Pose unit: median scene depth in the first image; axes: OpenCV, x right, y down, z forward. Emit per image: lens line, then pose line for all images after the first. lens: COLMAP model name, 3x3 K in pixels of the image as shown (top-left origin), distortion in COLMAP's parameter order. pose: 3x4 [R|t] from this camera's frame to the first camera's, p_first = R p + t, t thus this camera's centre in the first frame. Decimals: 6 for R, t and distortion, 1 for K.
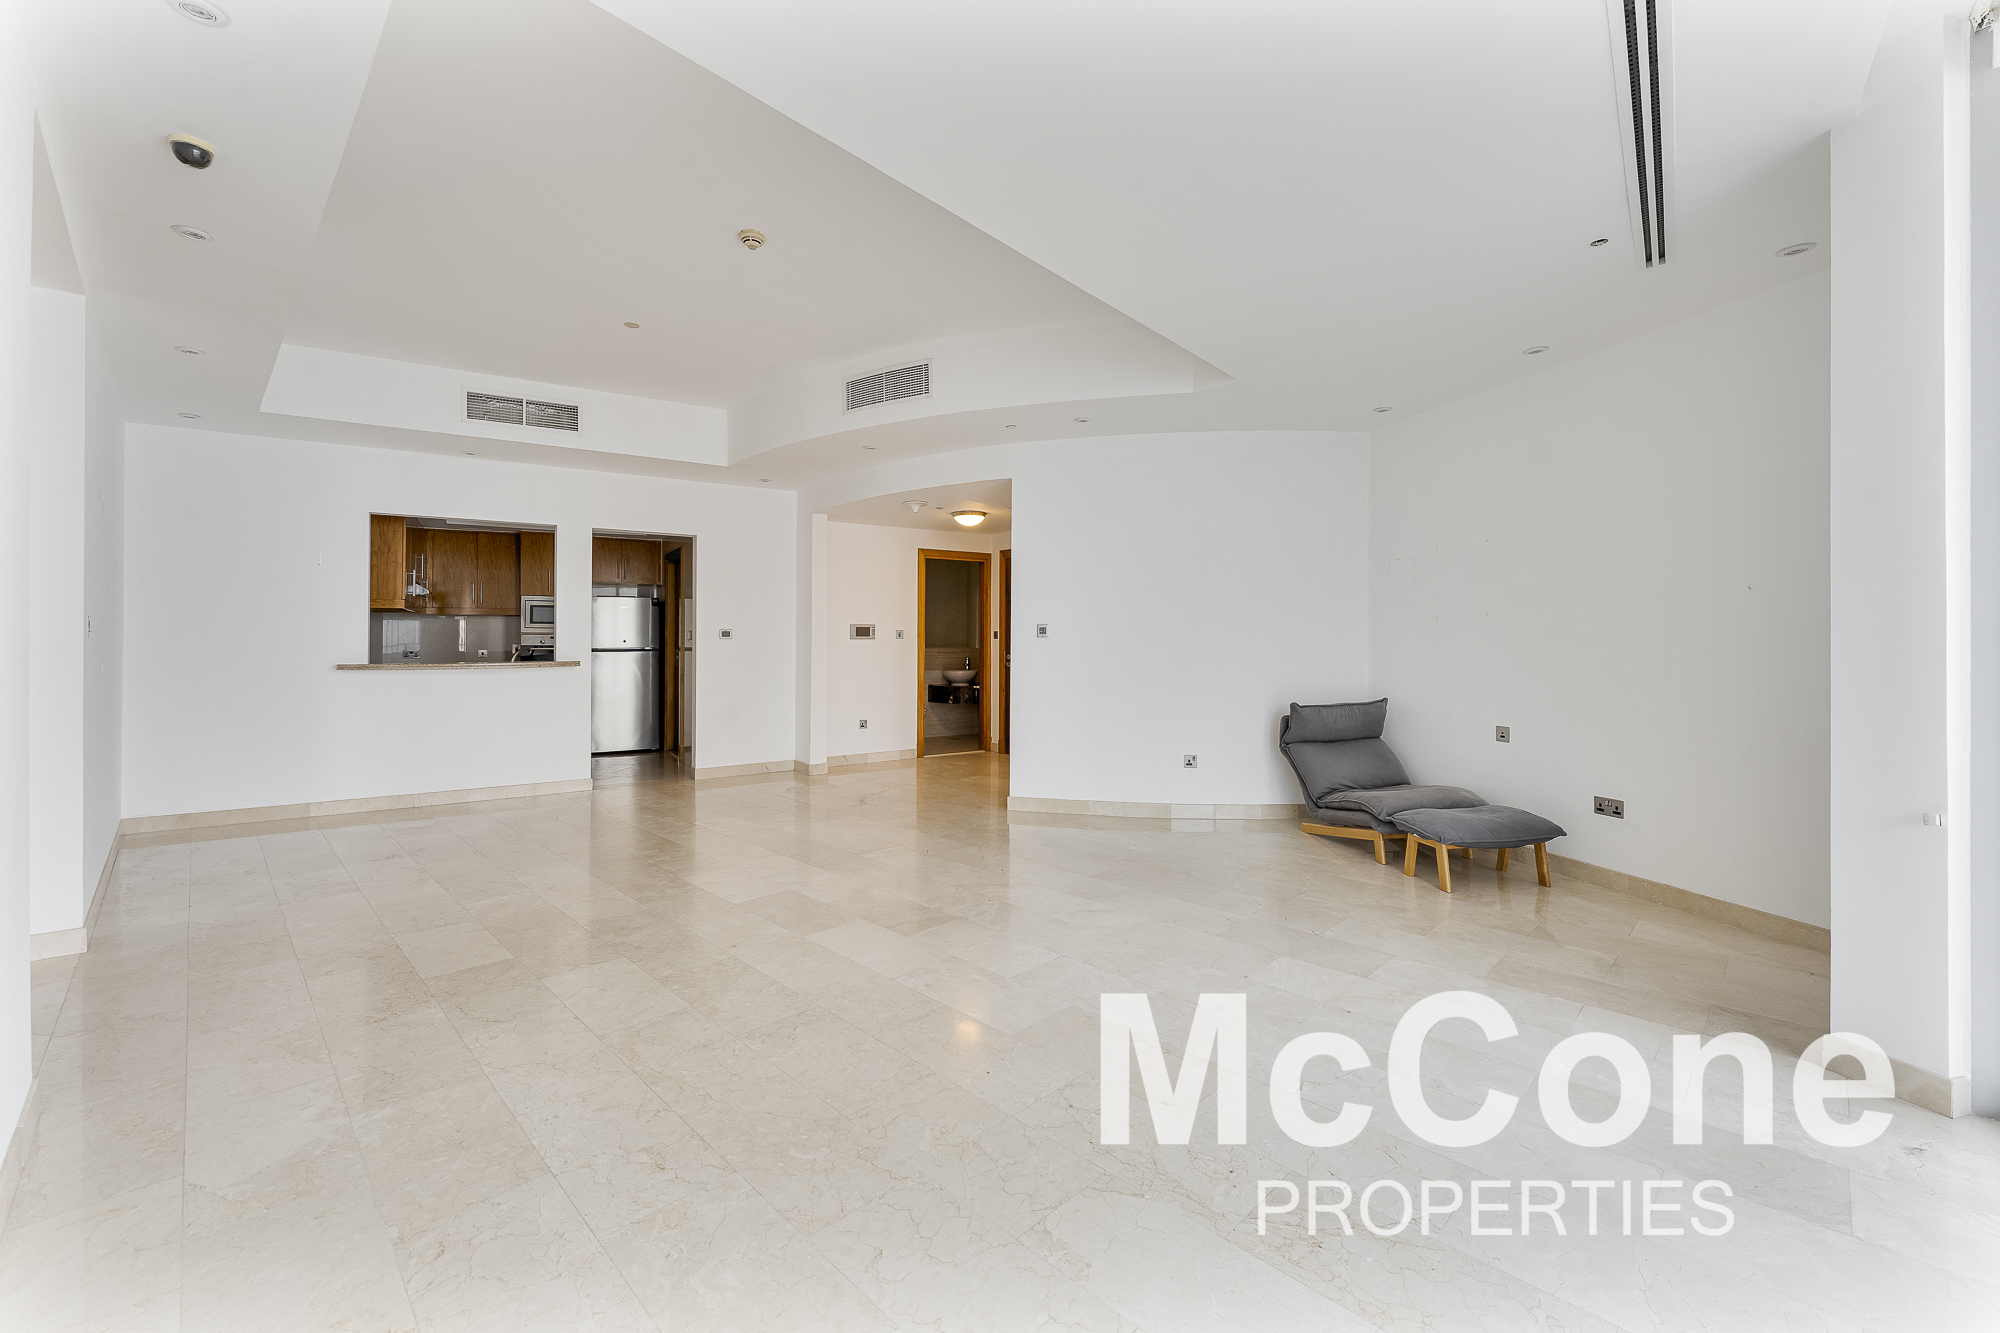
lens RADIAL K [[809.0, 0, 1002.2], [0, 809.0, 646.9], [0, 0, 1]] dist [-0.000138, 0.000018]
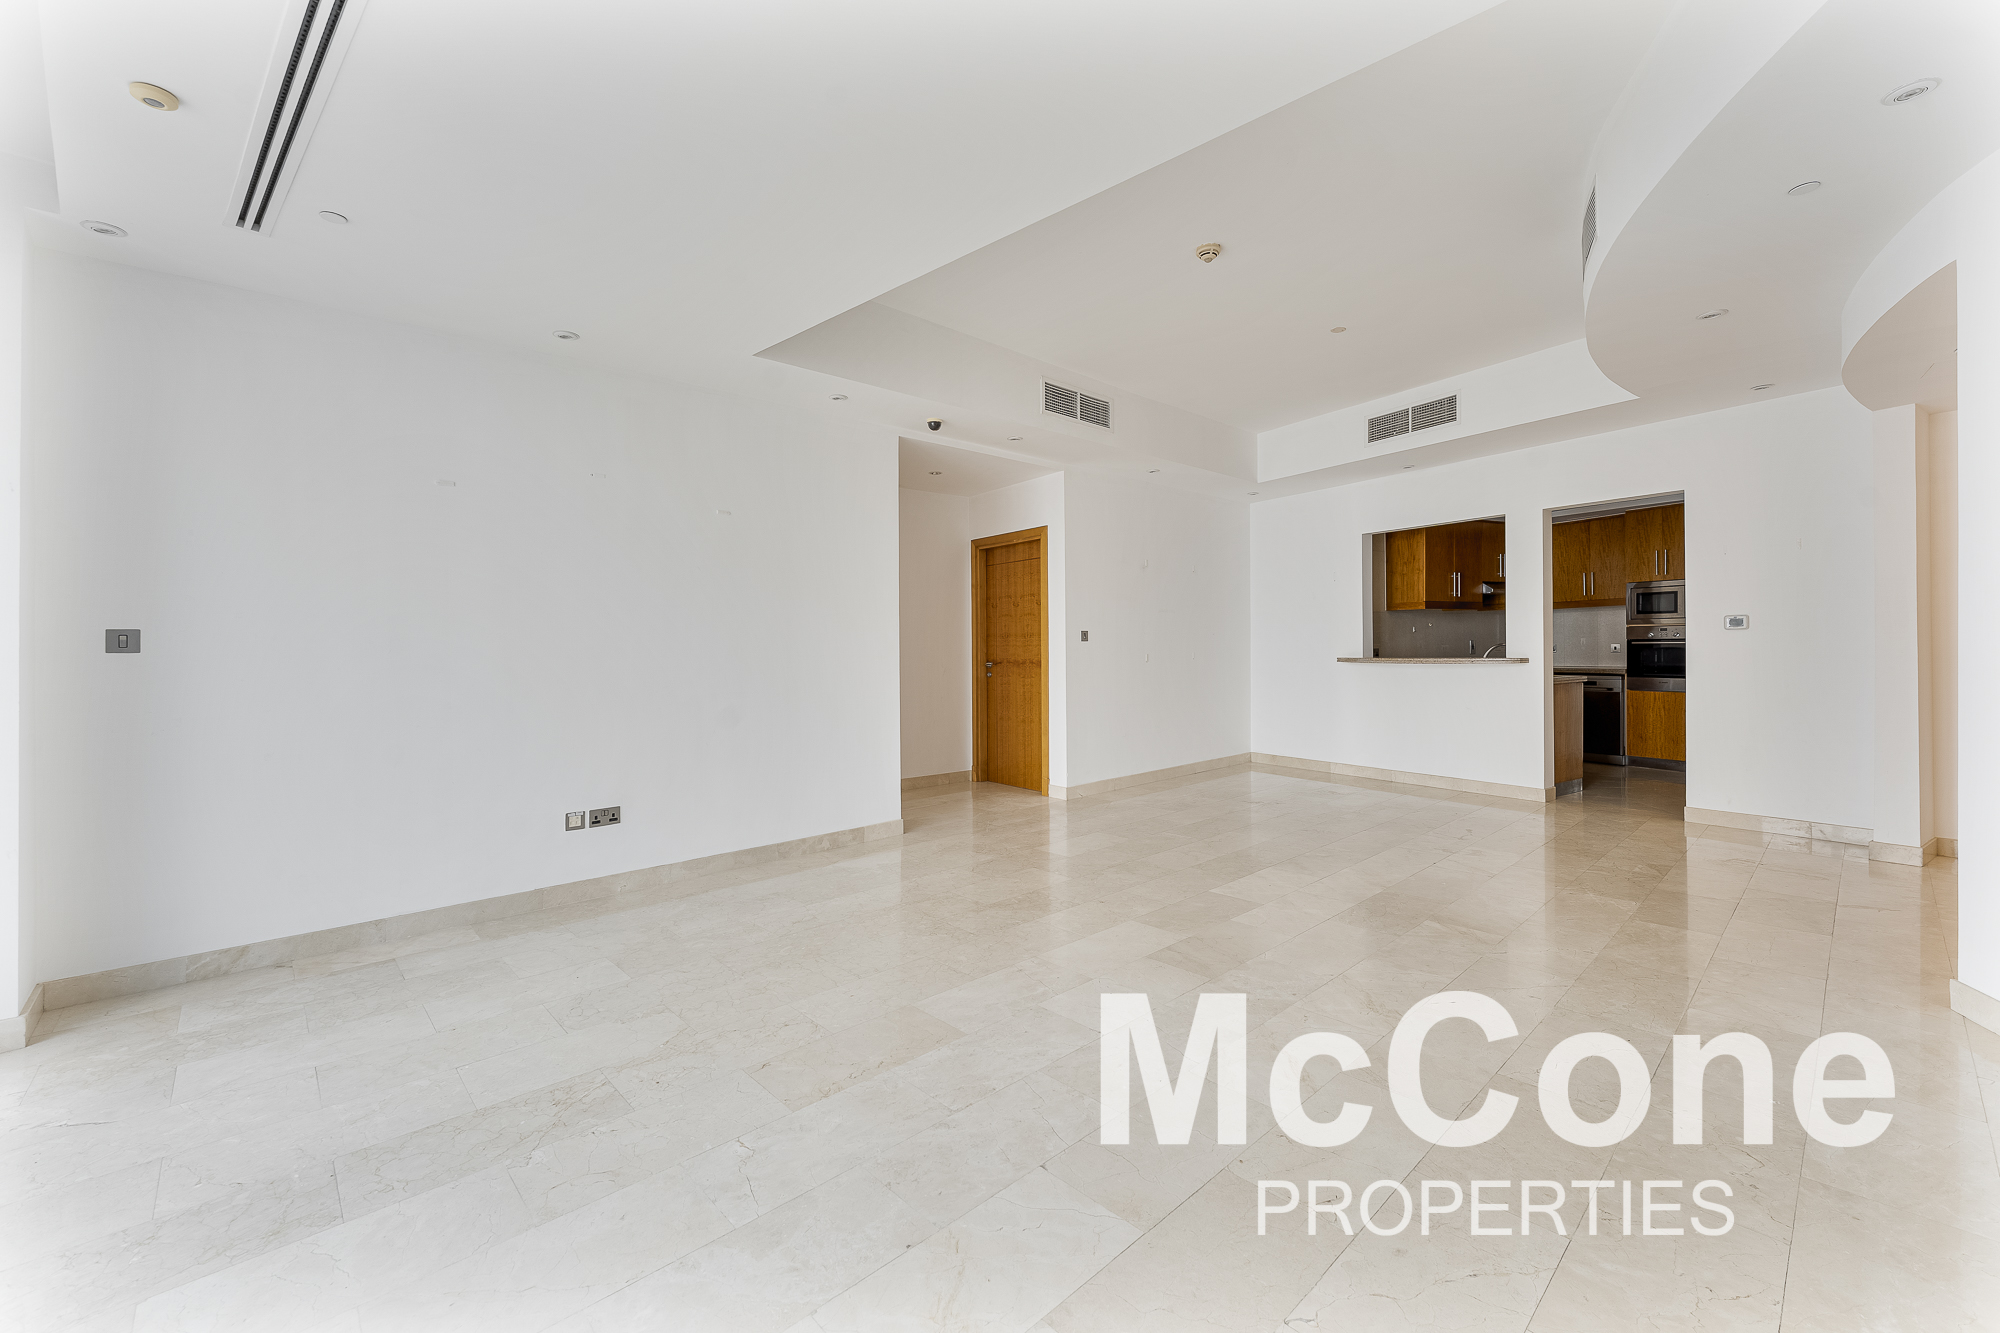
lens RADIAL K [[809.0, 0, 1002.2], [0, 809.0, 646.9], [0, 0, 1]] dist [-0.000138, 0.000018]
pose [[-0.032675, 0.002681, -0.999462, 0.543841], [0.010869, 0.999938, 0.002327, -0.004763], [0.999407, -0.010788, -0.032702, 0.571117]]
